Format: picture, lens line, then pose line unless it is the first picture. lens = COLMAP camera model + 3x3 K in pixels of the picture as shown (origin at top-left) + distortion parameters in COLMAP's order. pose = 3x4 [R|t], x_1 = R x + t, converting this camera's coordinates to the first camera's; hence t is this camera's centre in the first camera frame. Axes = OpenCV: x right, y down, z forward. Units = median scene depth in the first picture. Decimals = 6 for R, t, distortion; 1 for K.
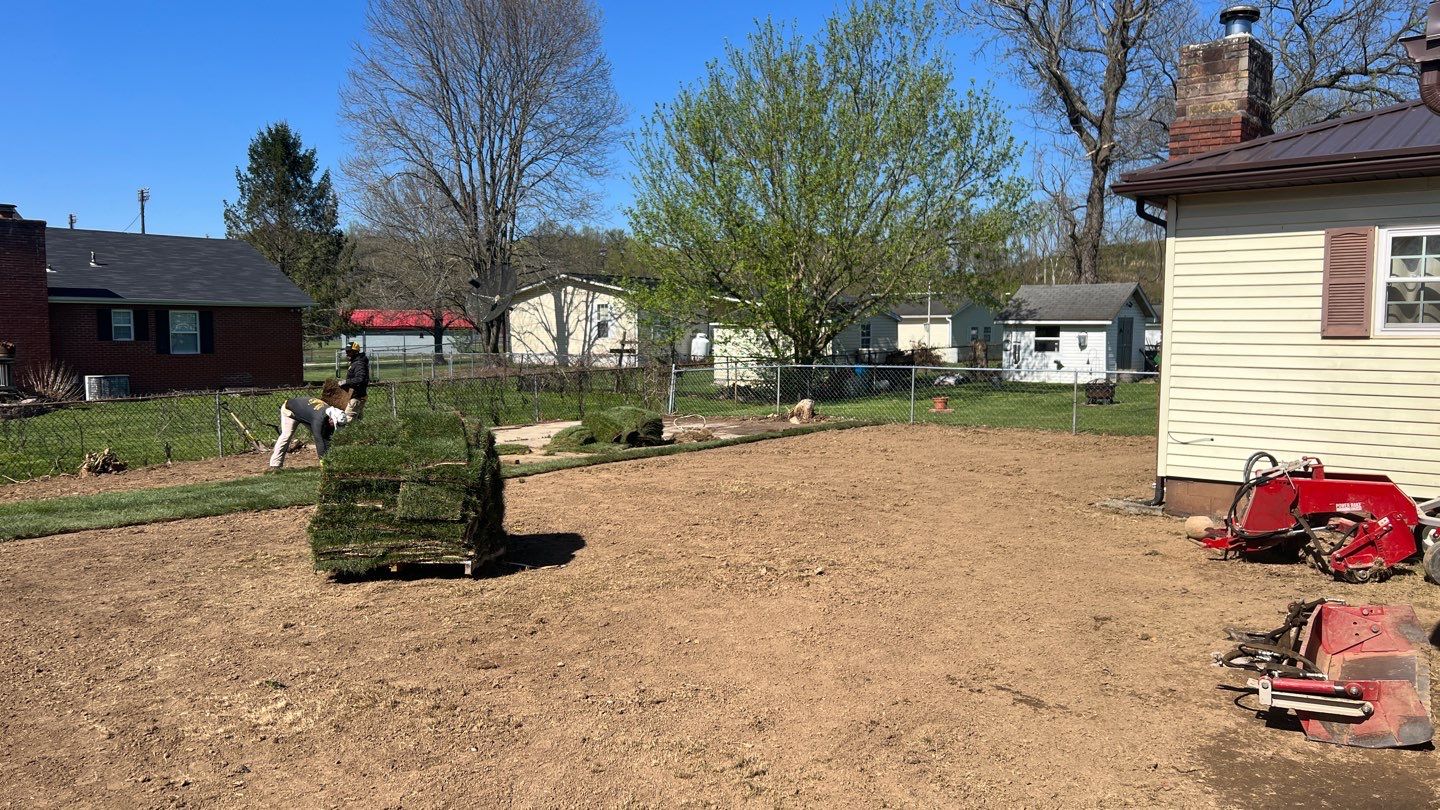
lens RADIAL K [[1084.2, 0, 720.0], [0, 1084.2, 405.0], [0, 0, 1]] dist [0.062176, -0.072029]
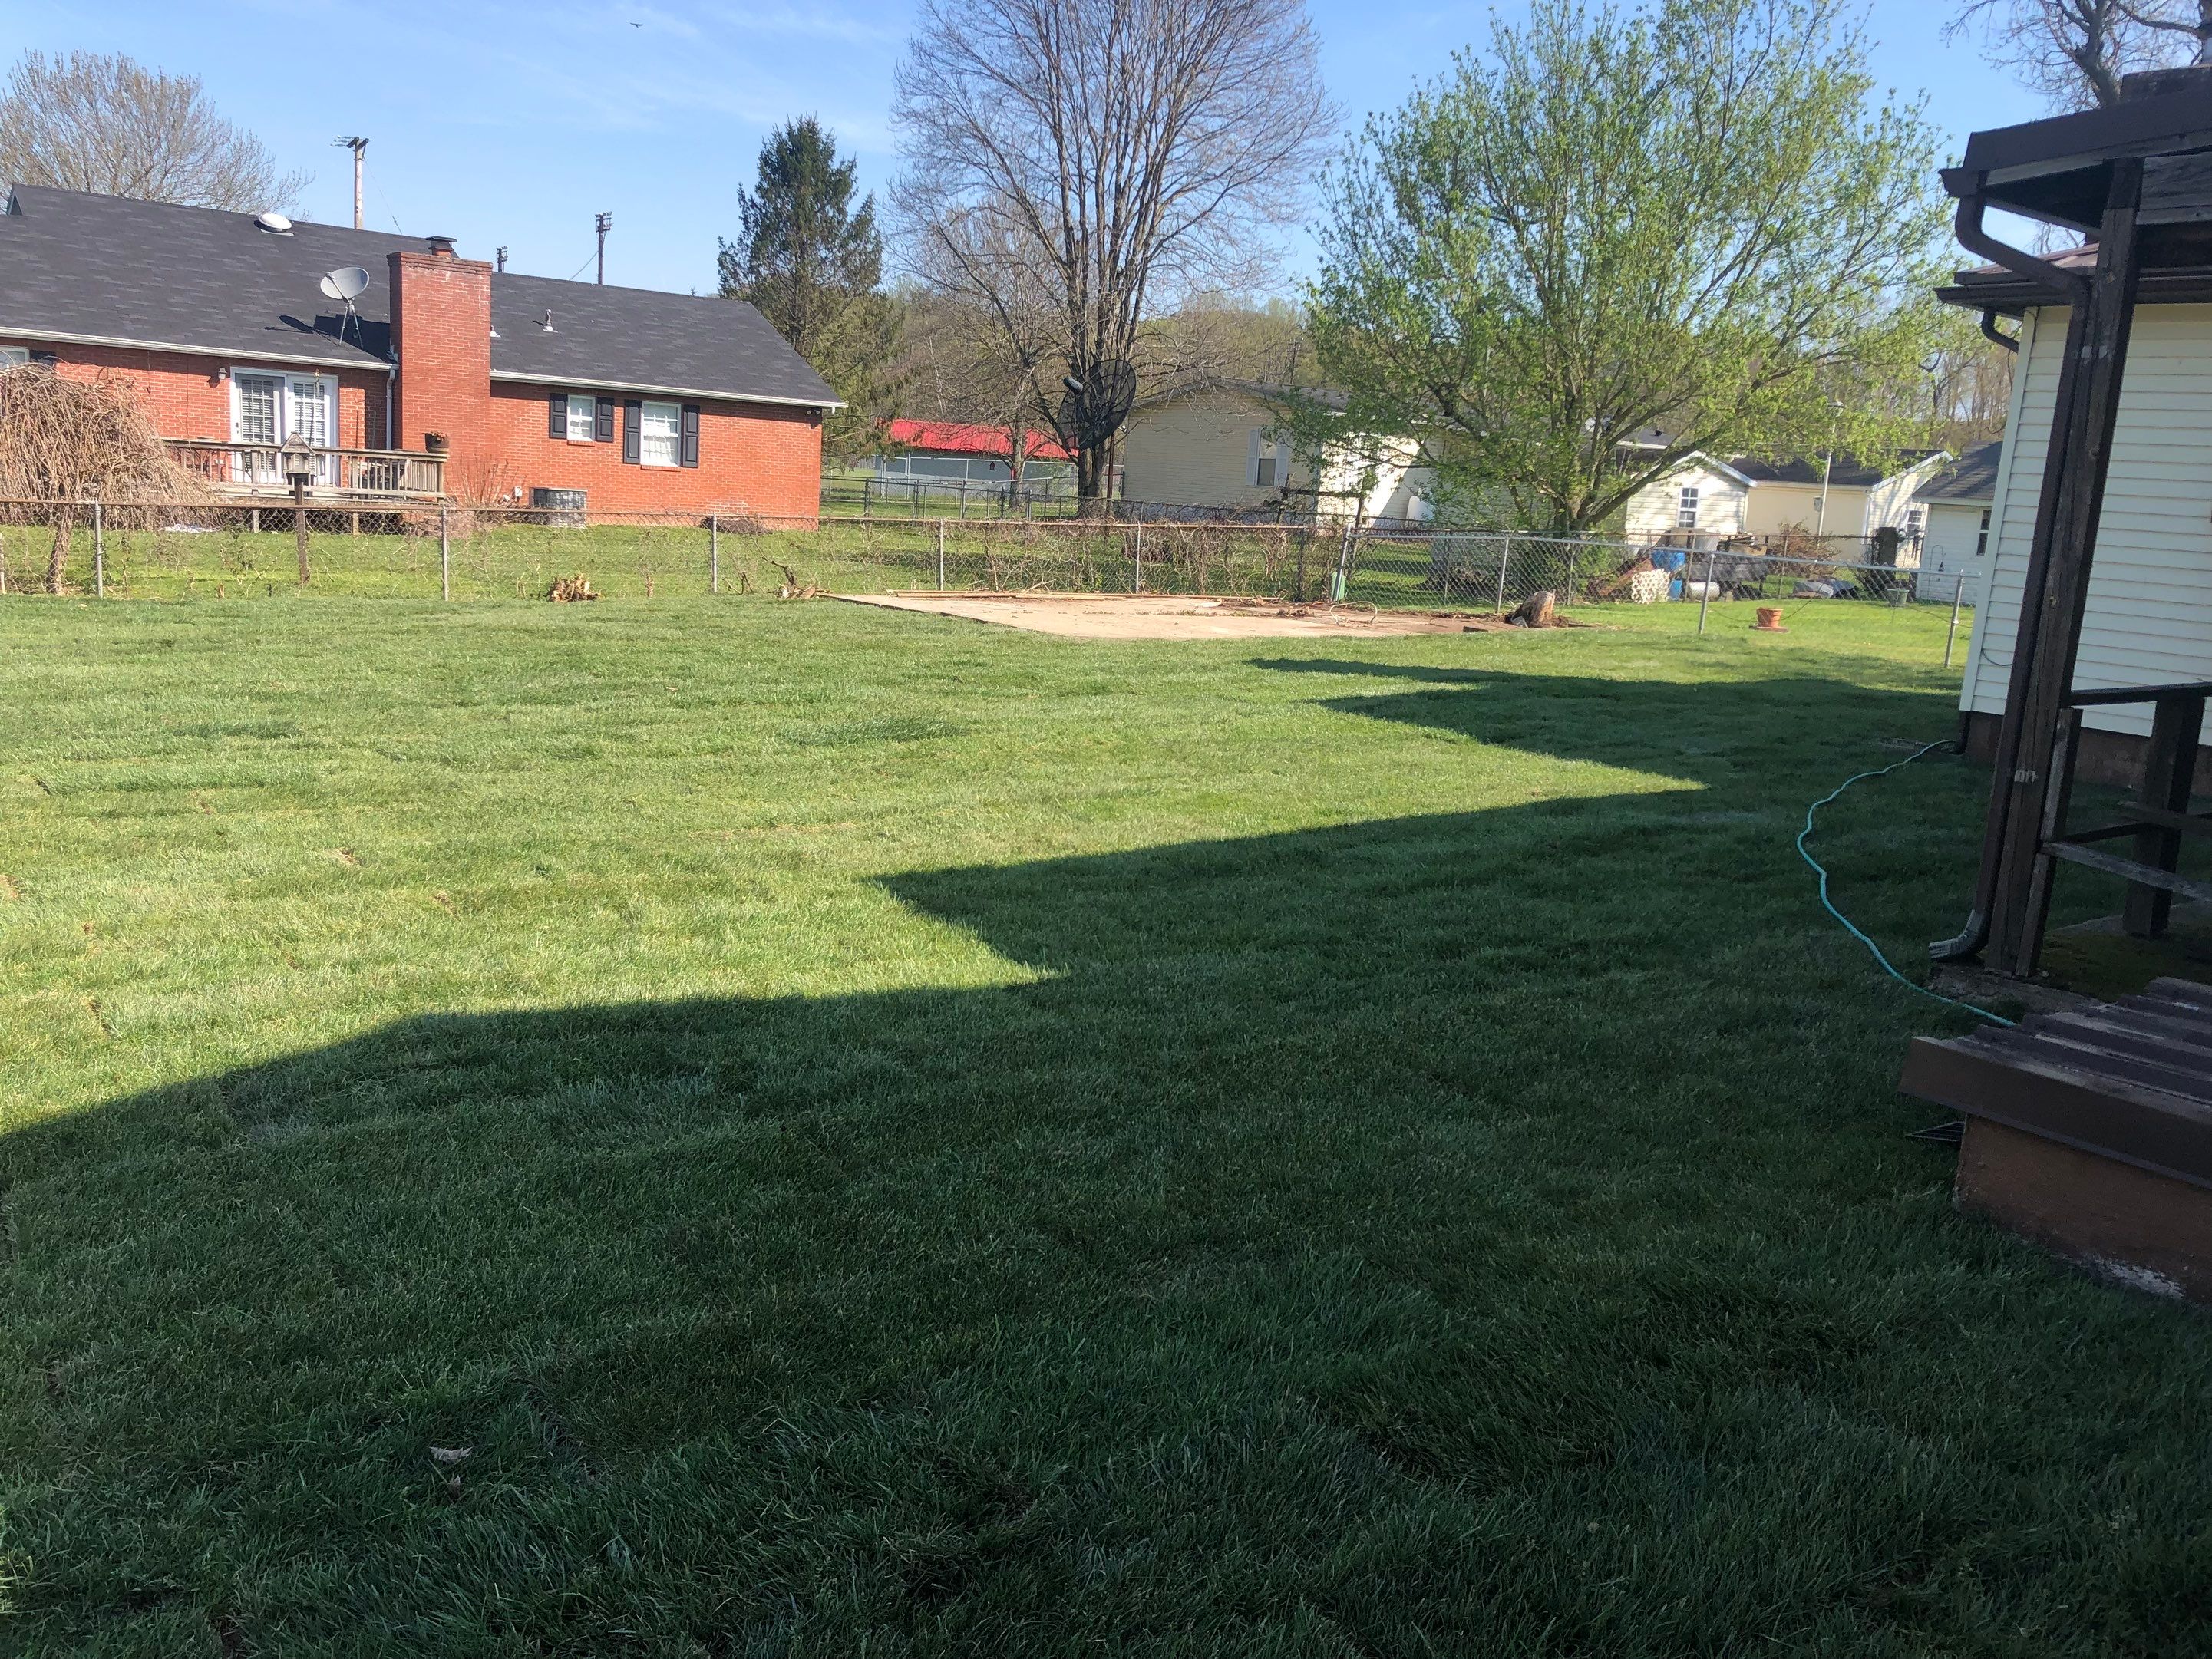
lens RADIAL K [[1808.6, 0, 1106.2], [0, 1808.6, 791.0], [0, 0, 1]] dist [0.015374, 0.003768]
pose [[0.976611, 0.098876, -0.190930, 0.021550], [-0.078991, 0.990887, 0.109106, 0.008146], [0.199978, -0.091472, 0.975521, -0.065274]]
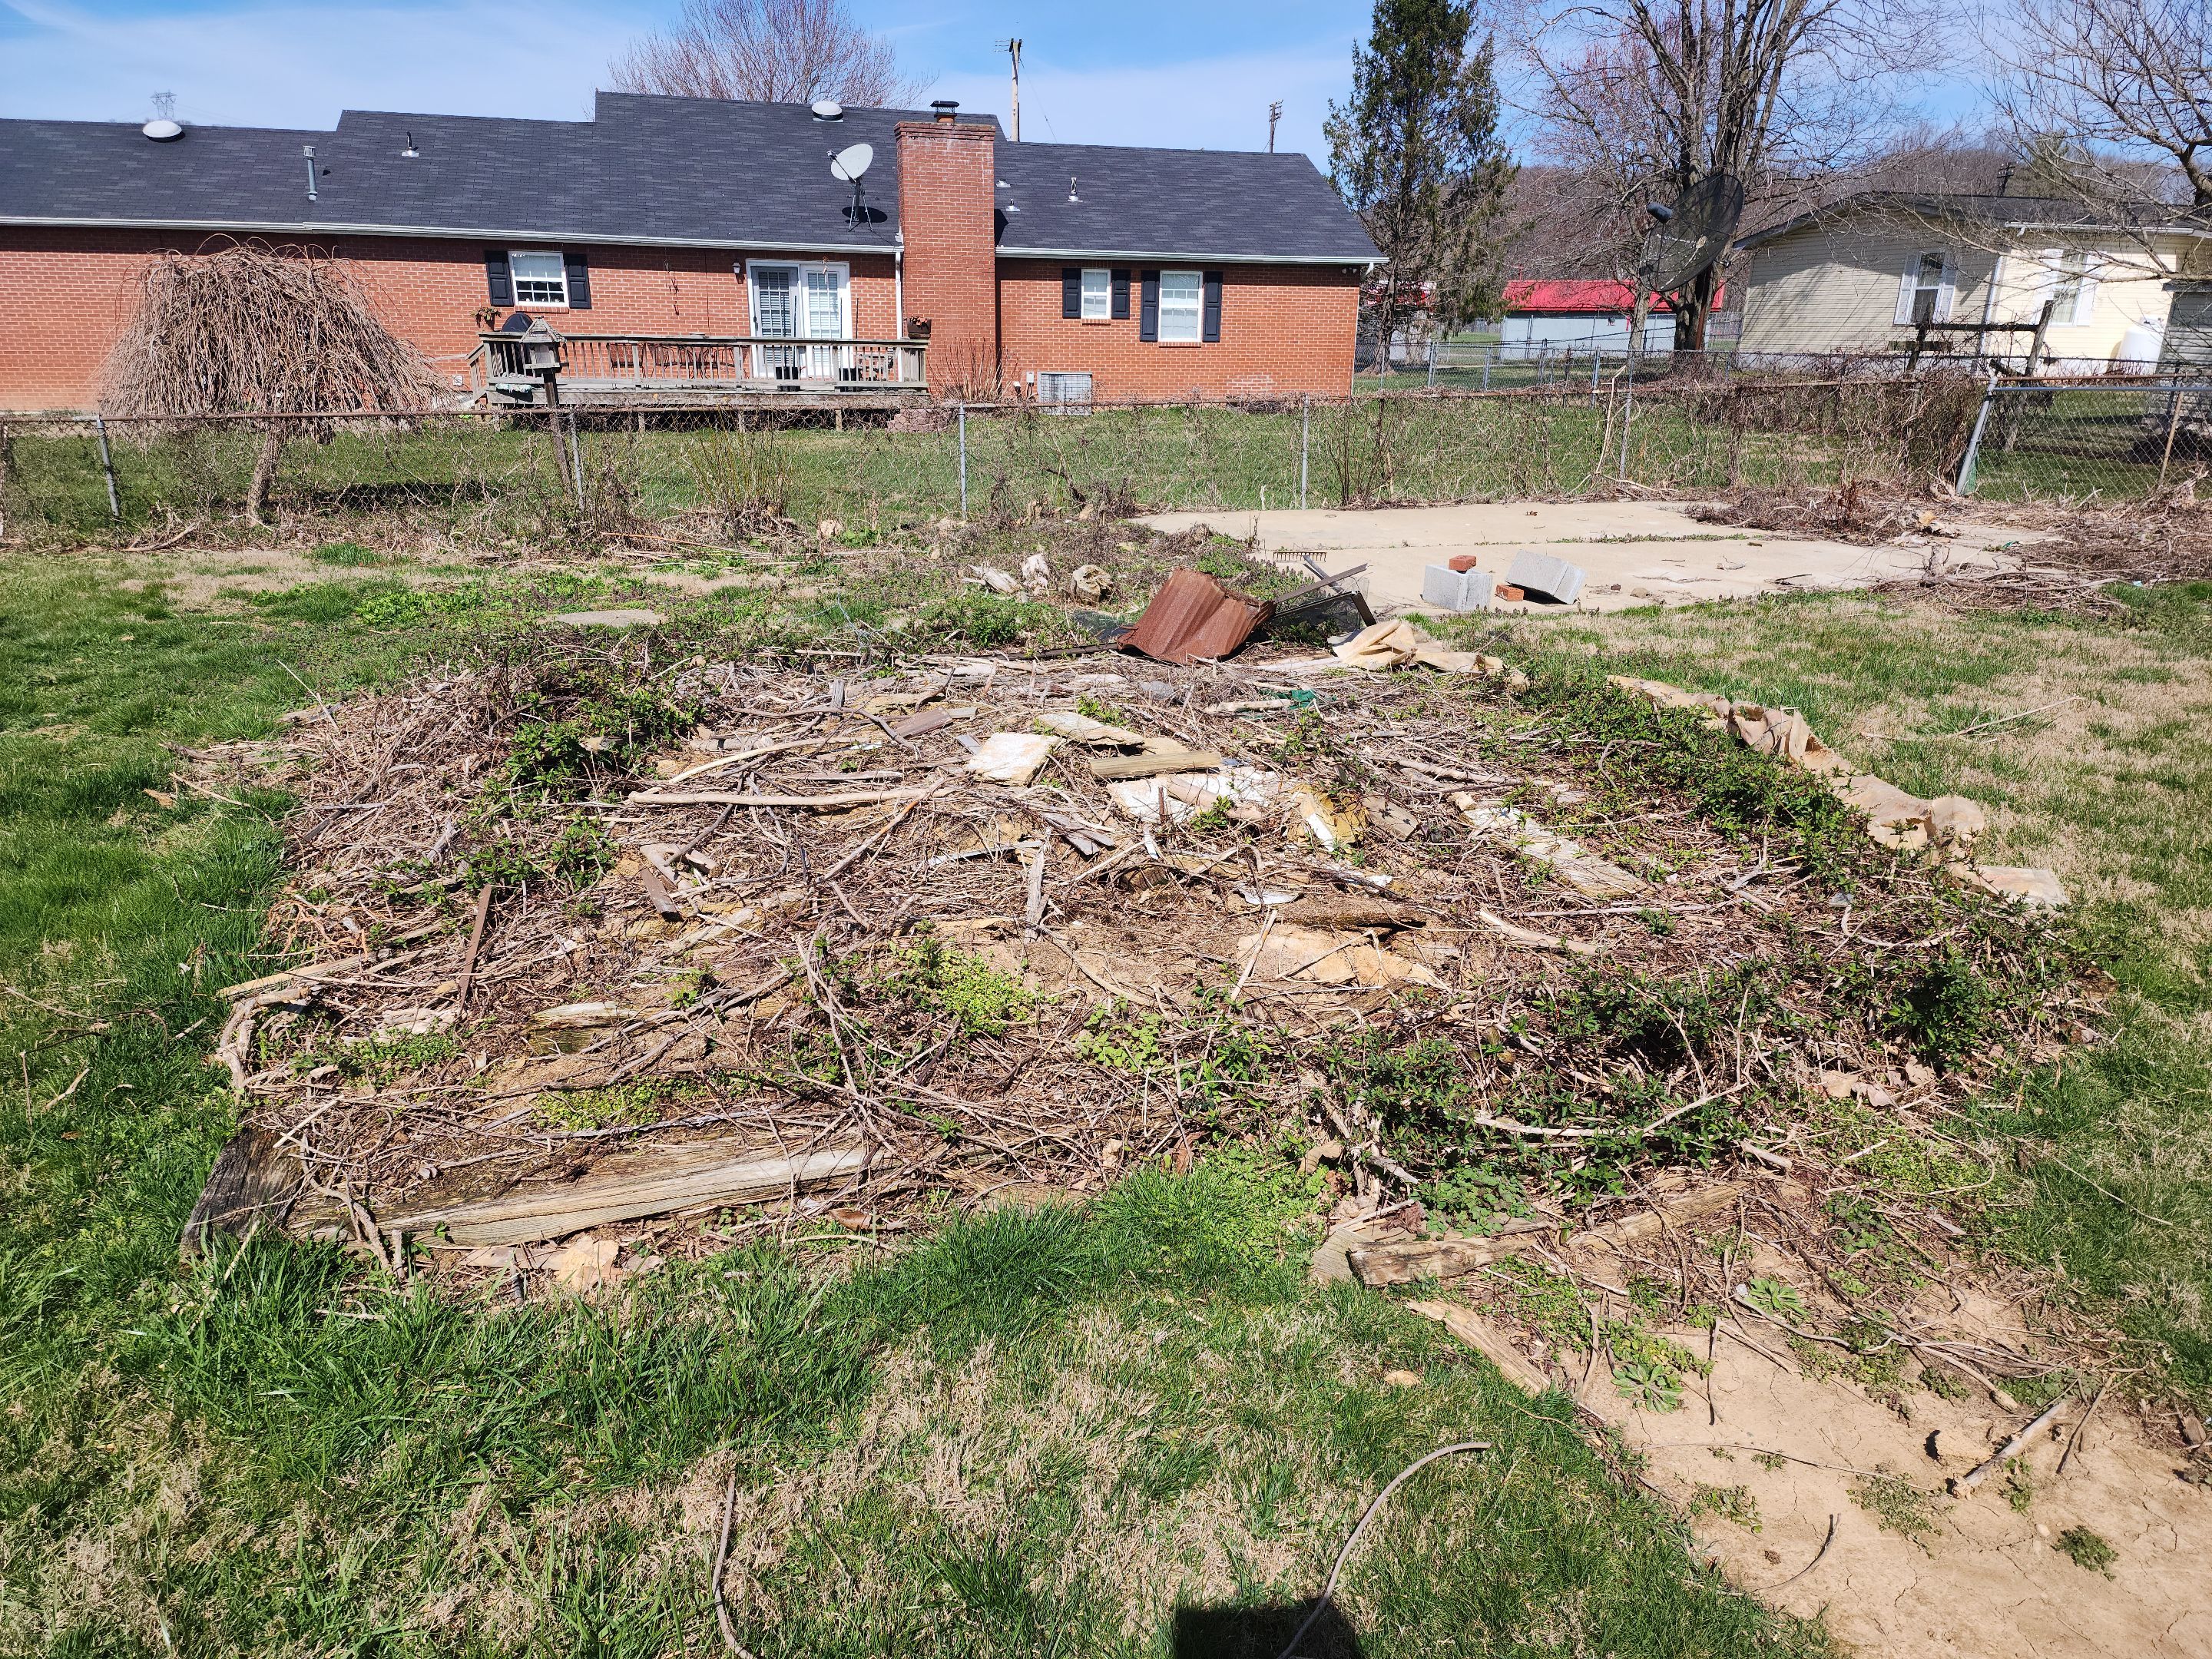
lens RADIAL K [[1438.2, 0, 1121.8], [0, 1438.2, 833.4], [0, 0, 1]] dist [0.086460, -0.066222]
pose [[0.823269, 0.200159, -0.531192, 0.007506], [-0.050396, 0.957848, 0.282822, -0.007101], [0.565410, -0.206069, 0.798653, 0.176219]]
